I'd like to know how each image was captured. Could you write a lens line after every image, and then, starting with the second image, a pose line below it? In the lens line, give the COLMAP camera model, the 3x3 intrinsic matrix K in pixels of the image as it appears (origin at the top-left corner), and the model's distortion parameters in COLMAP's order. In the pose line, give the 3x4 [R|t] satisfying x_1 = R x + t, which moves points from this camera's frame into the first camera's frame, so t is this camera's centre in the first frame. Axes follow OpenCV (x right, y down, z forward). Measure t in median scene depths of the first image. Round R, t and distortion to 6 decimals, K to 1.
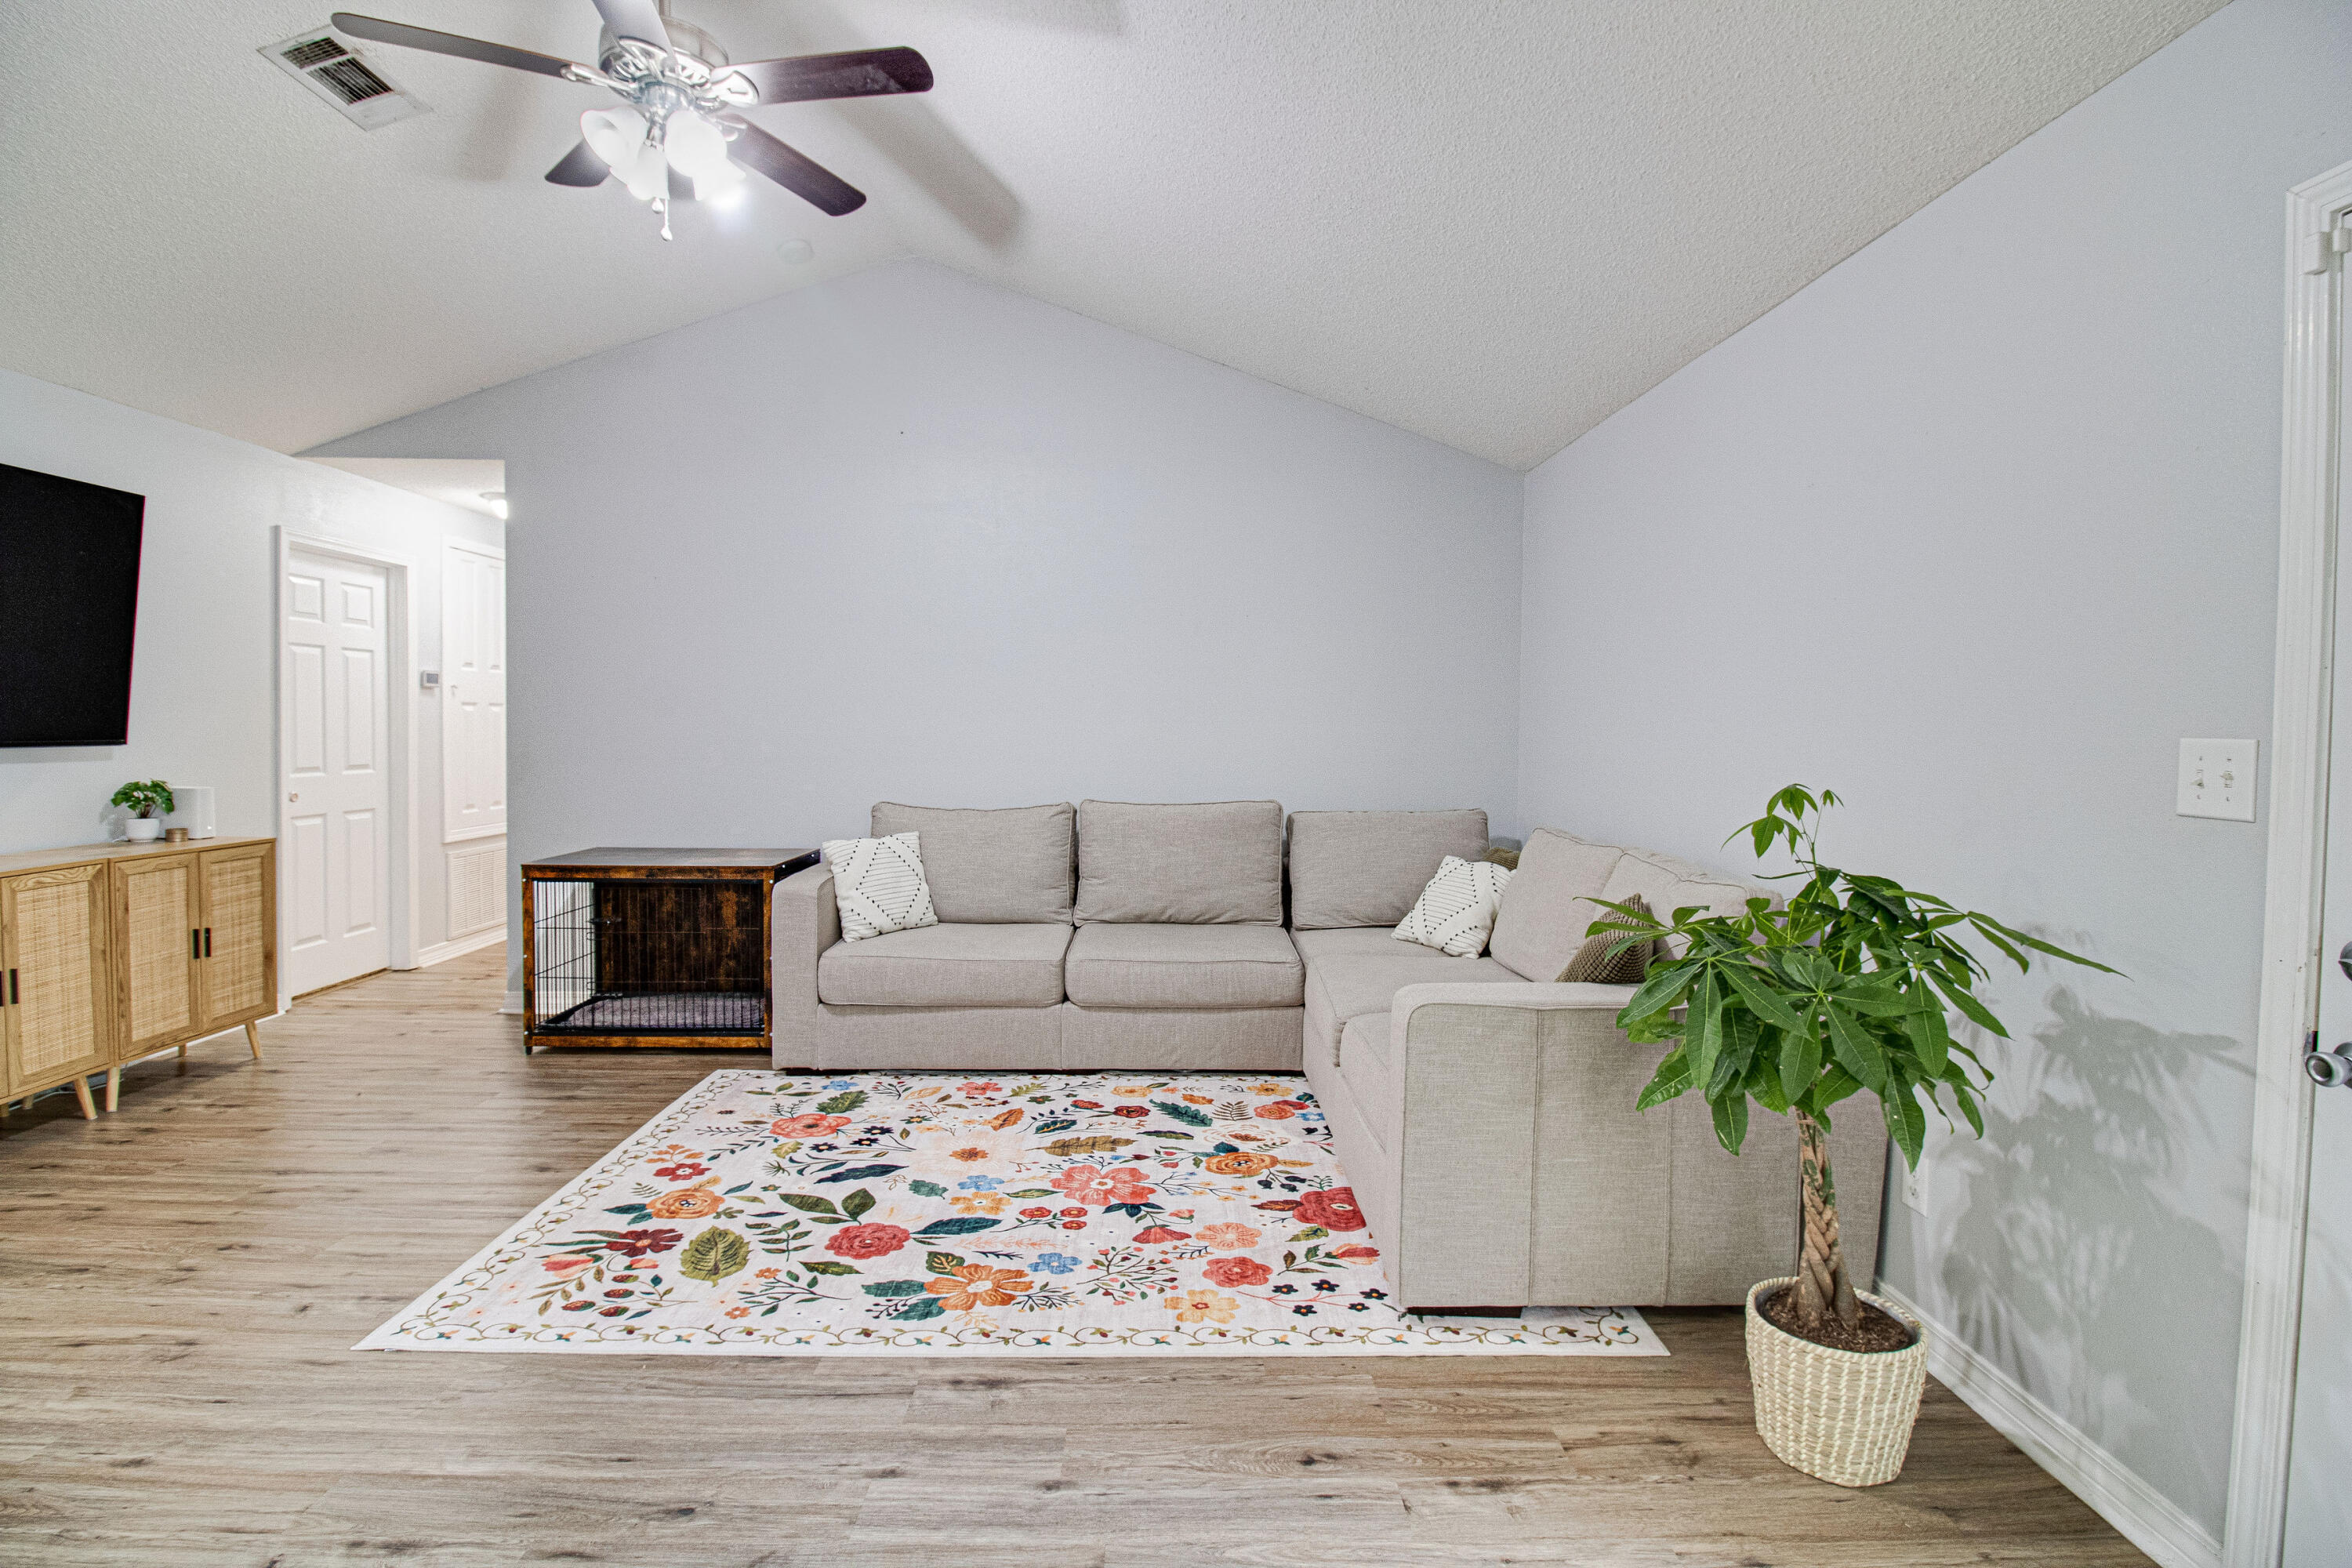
lens RADIAL K [[1083.6, 0, 1184.4], [0, 1083.6, 741.3], [0, 0, 1]] dist [0.002727, -0.014124]
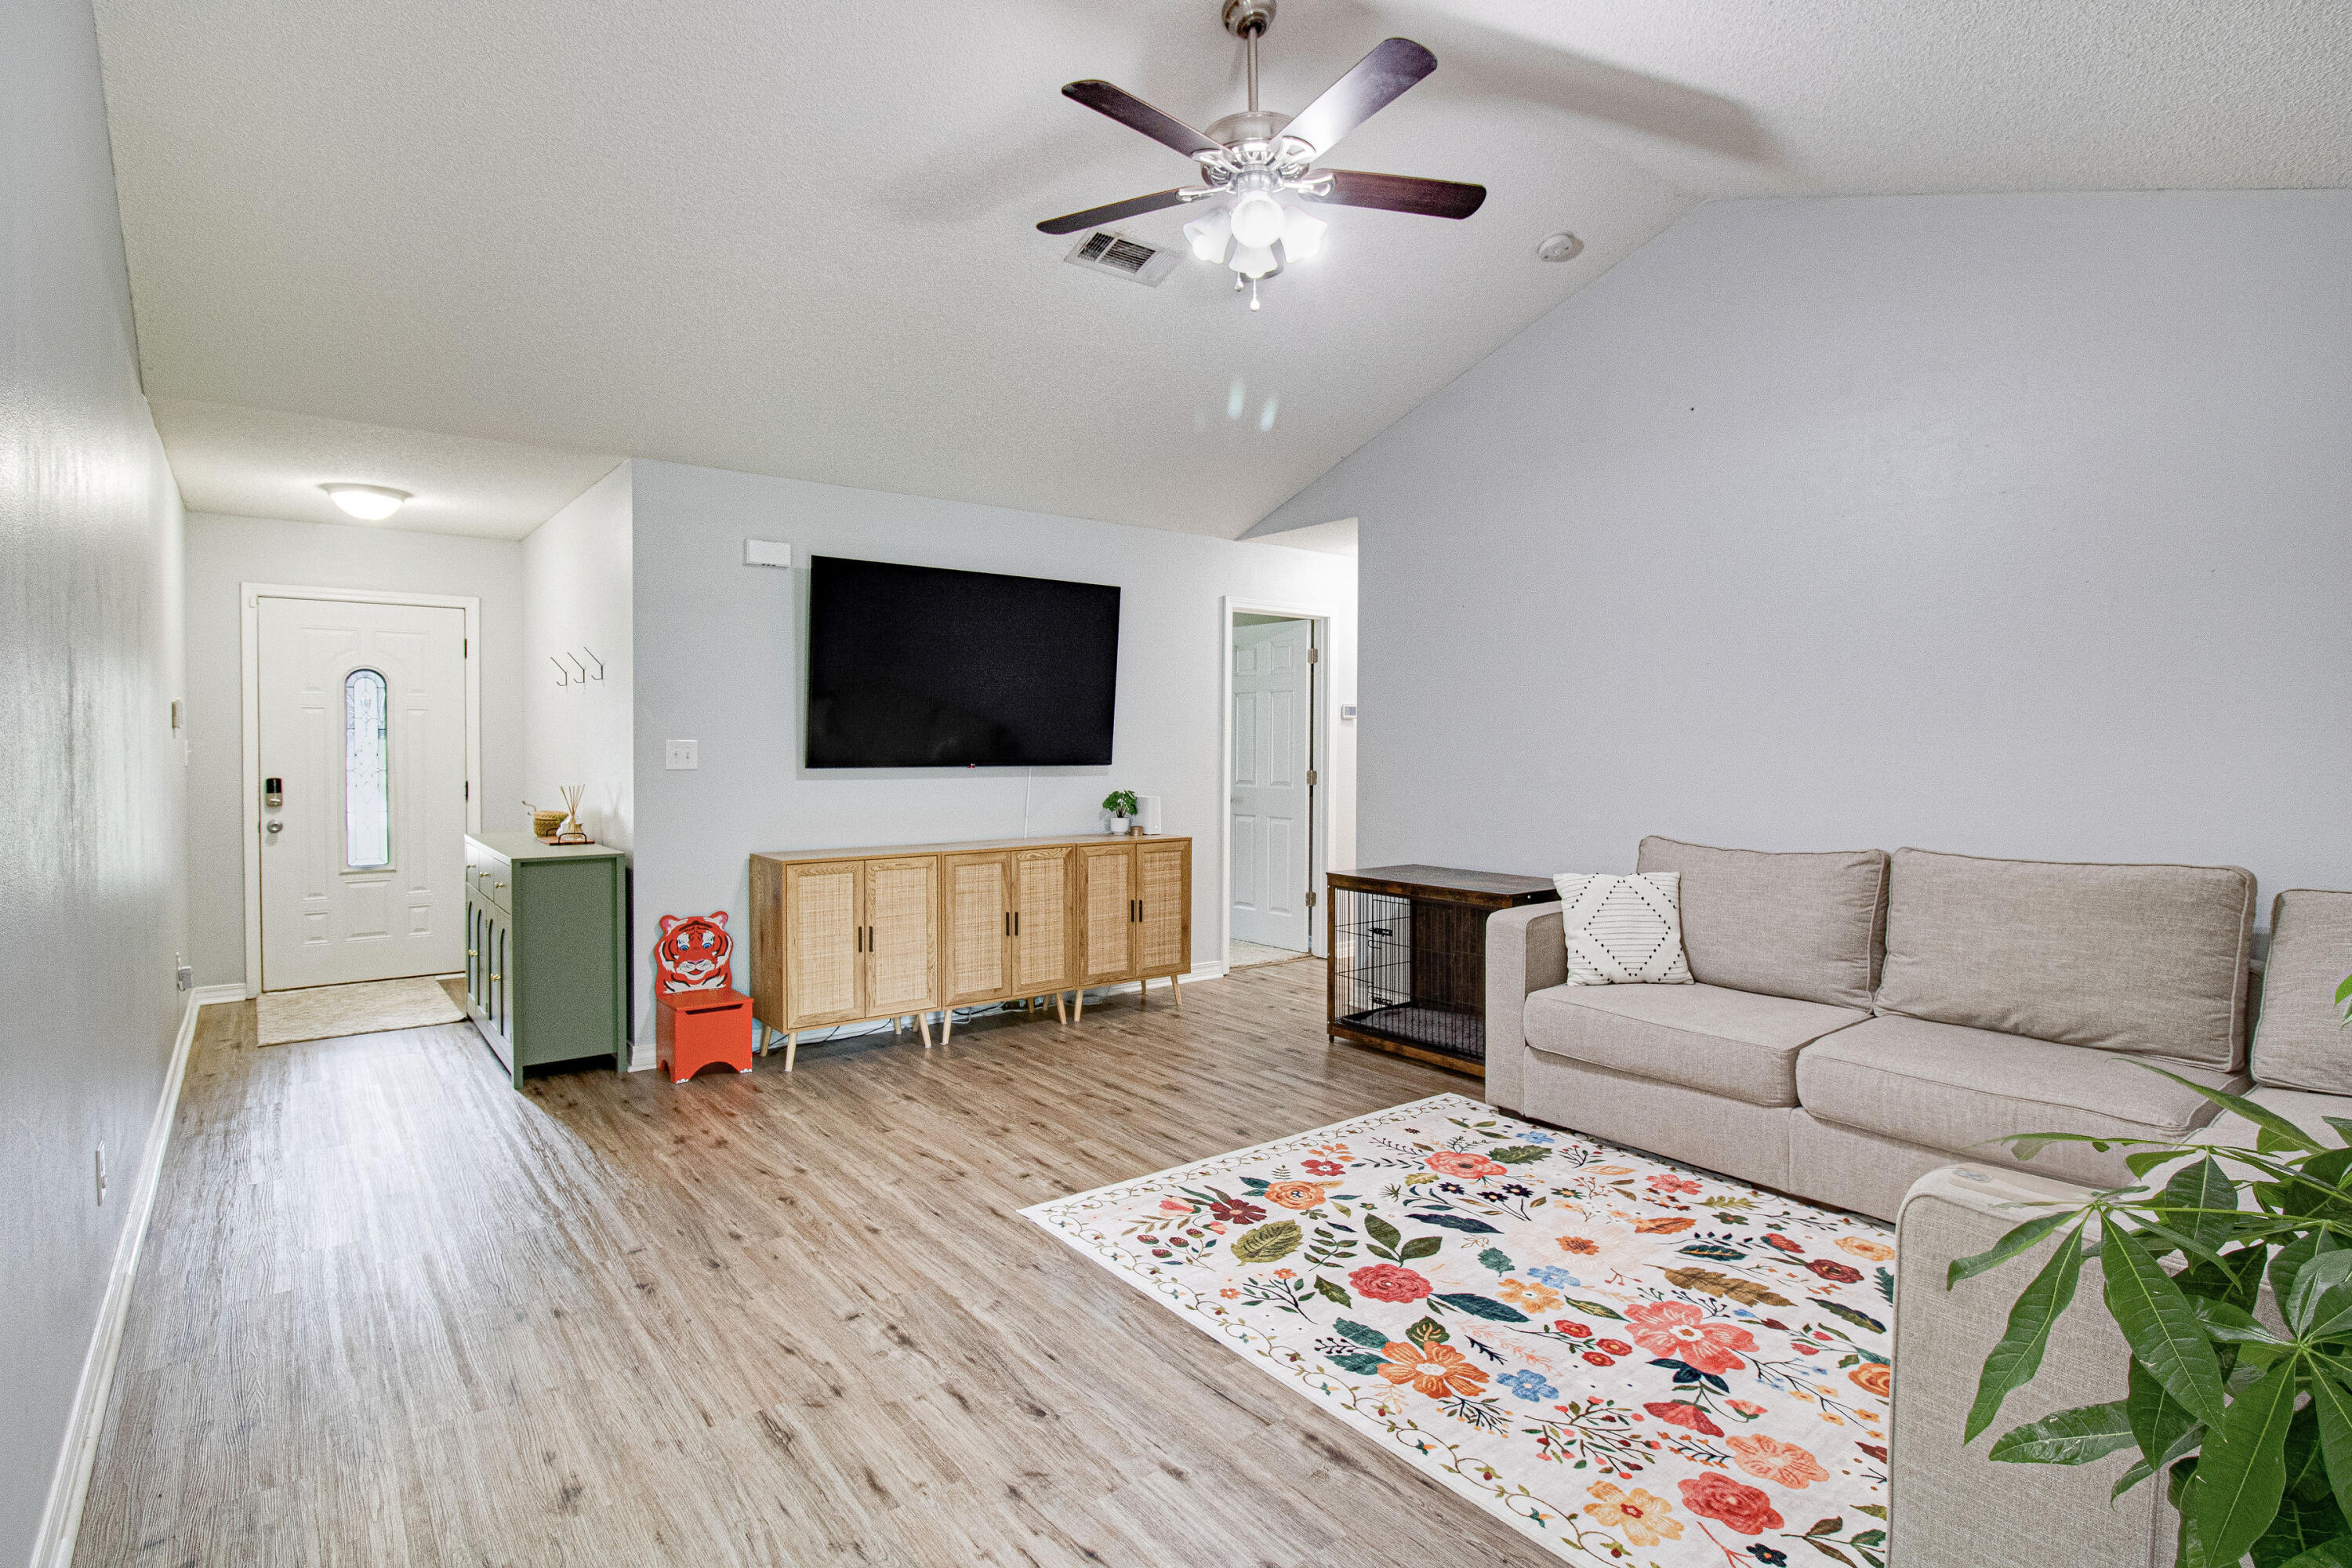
lens RADIAL K [[1166.6, 0, 1194.1], [0, 1166.6, 751.3], [0, 0, 1]] dist [-0.004181, -0.001423]
pose [[0.603011, -0.003731, -0.797724, 0.362110], [-0.009215, 0.999890, -0.011643, 0.002891], [0.797680, 0.014372, 0.602910, 0.196542]]
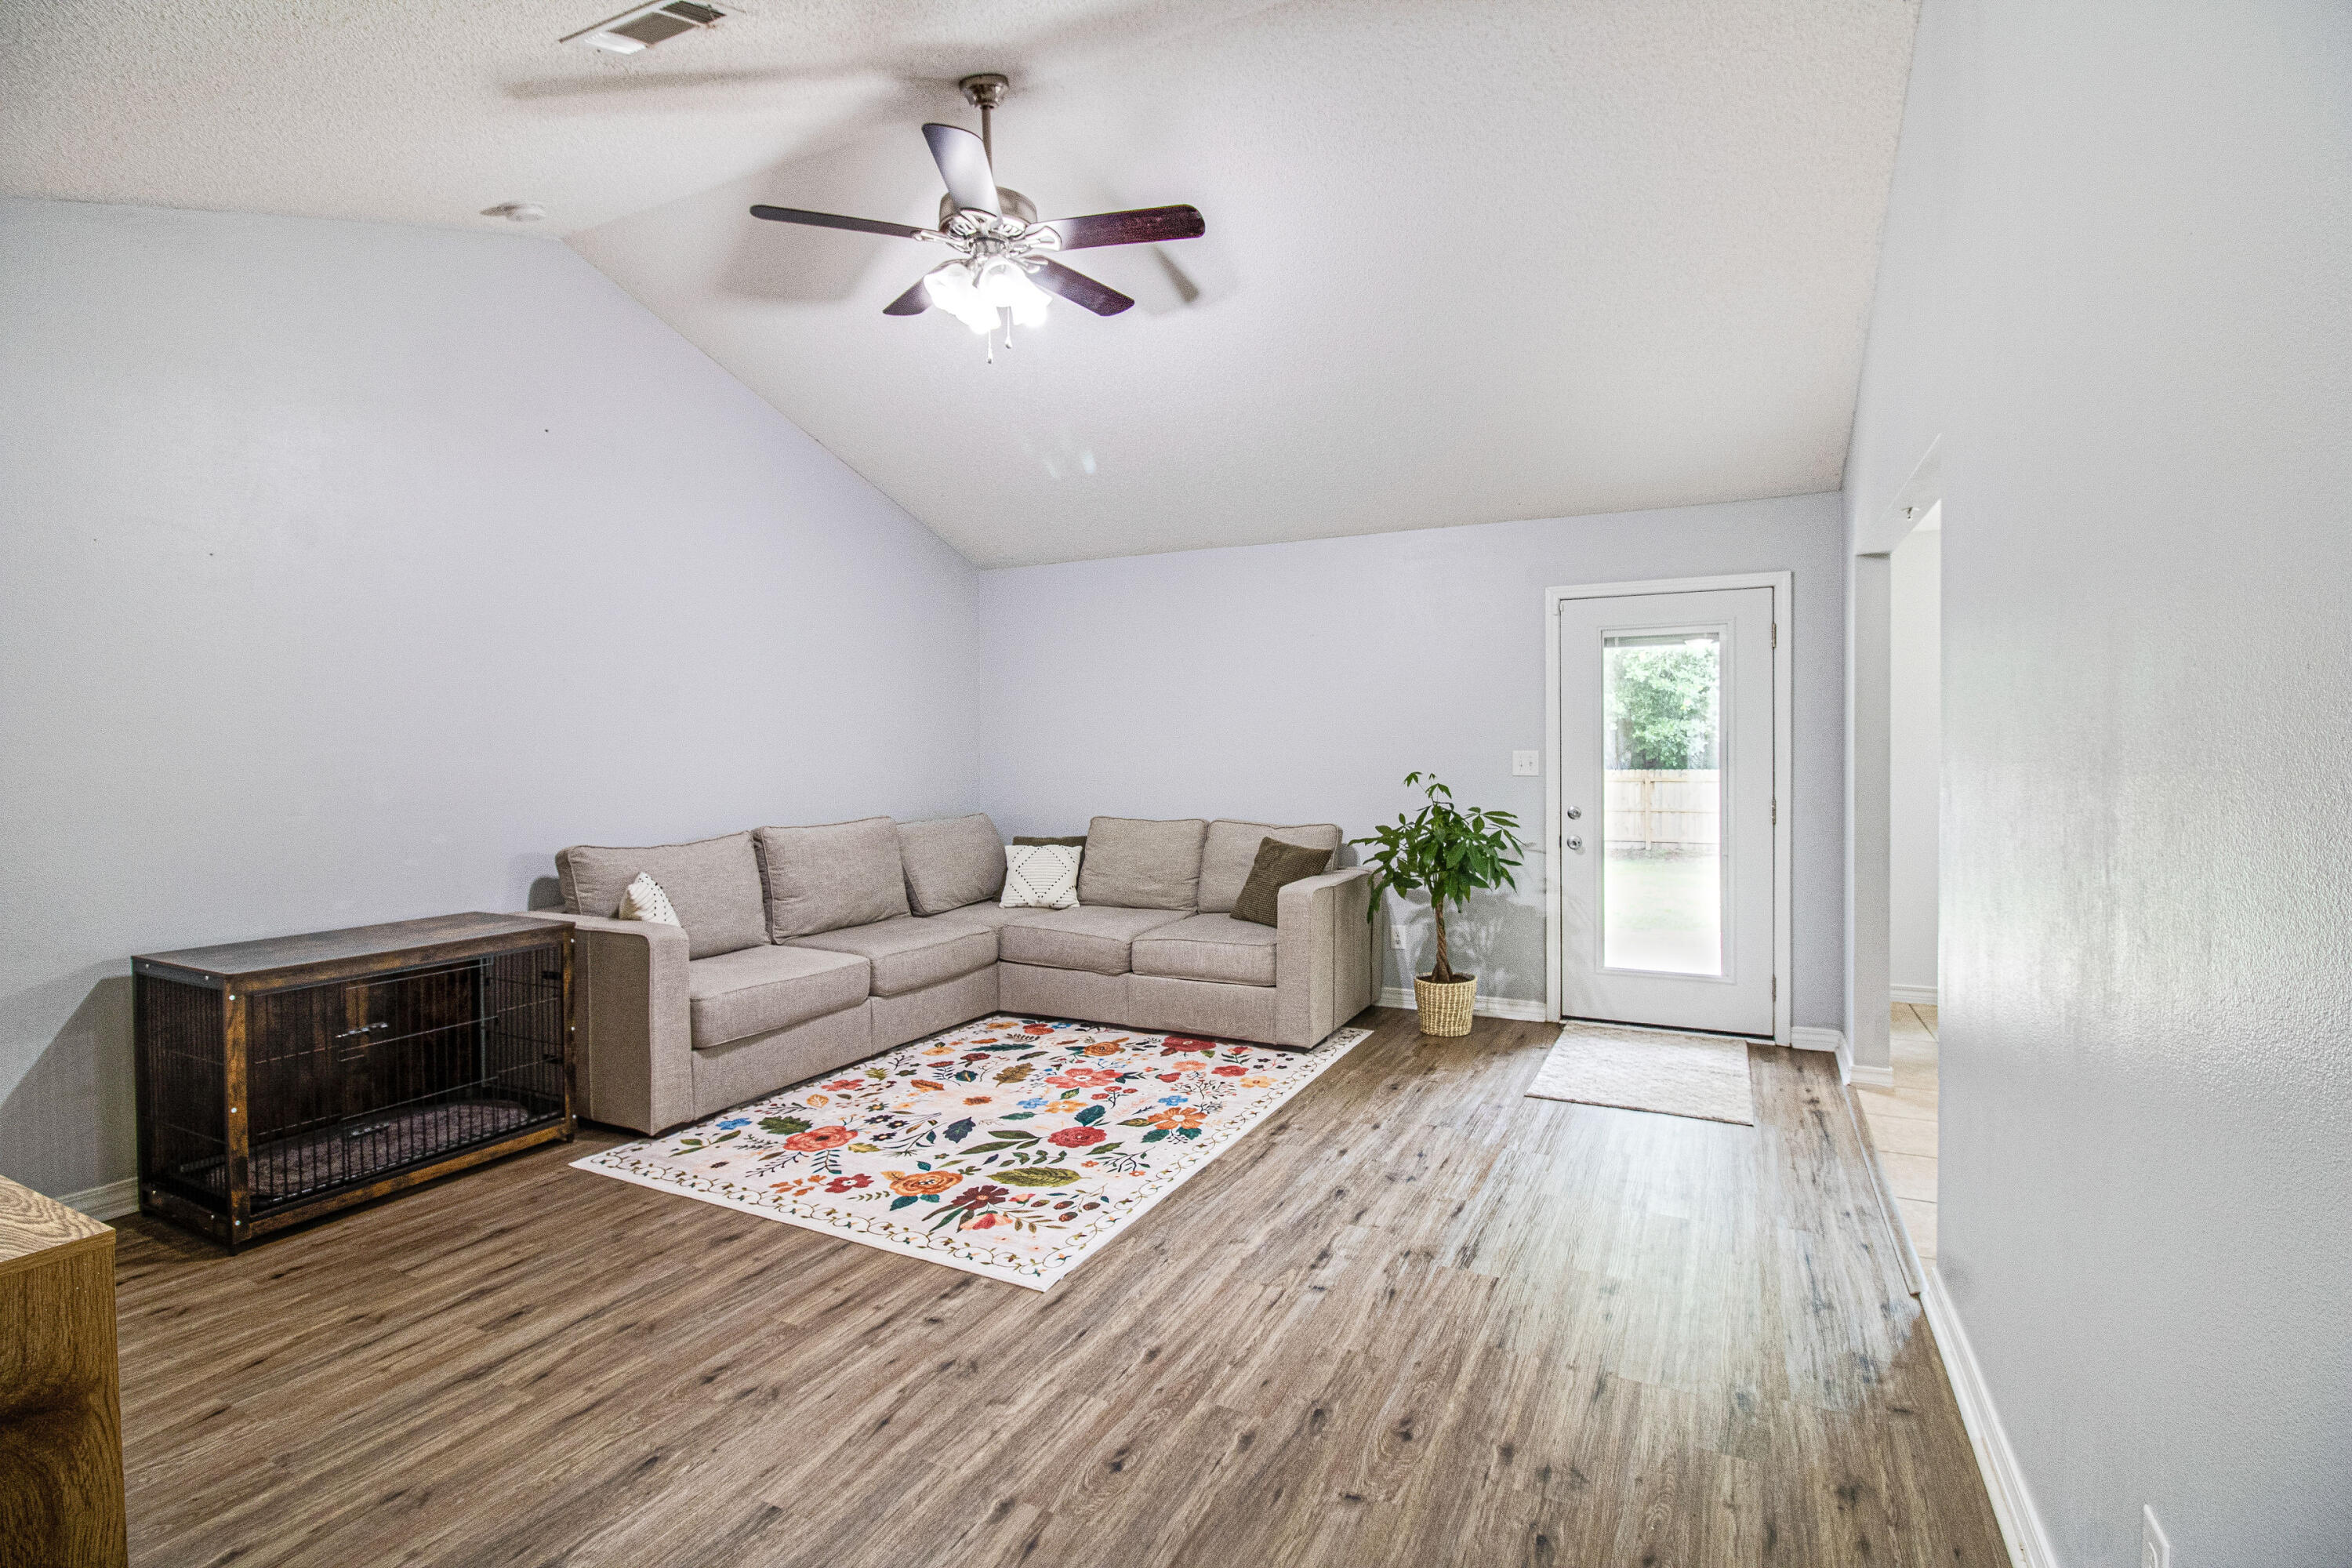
lens RADIAL K [[1083.6, 0, 1184.4], [0, 1083.6, 741.3], [0, 0, 1]] dist [0.002727, -0.014124]
pose [[0.466780, -0.004298, 0.884363, -1.200773], [0.024509, 0.999667, -0.008077, -0.014869], [-0.884034, 0.025445, 0.466730, 0.202840]]
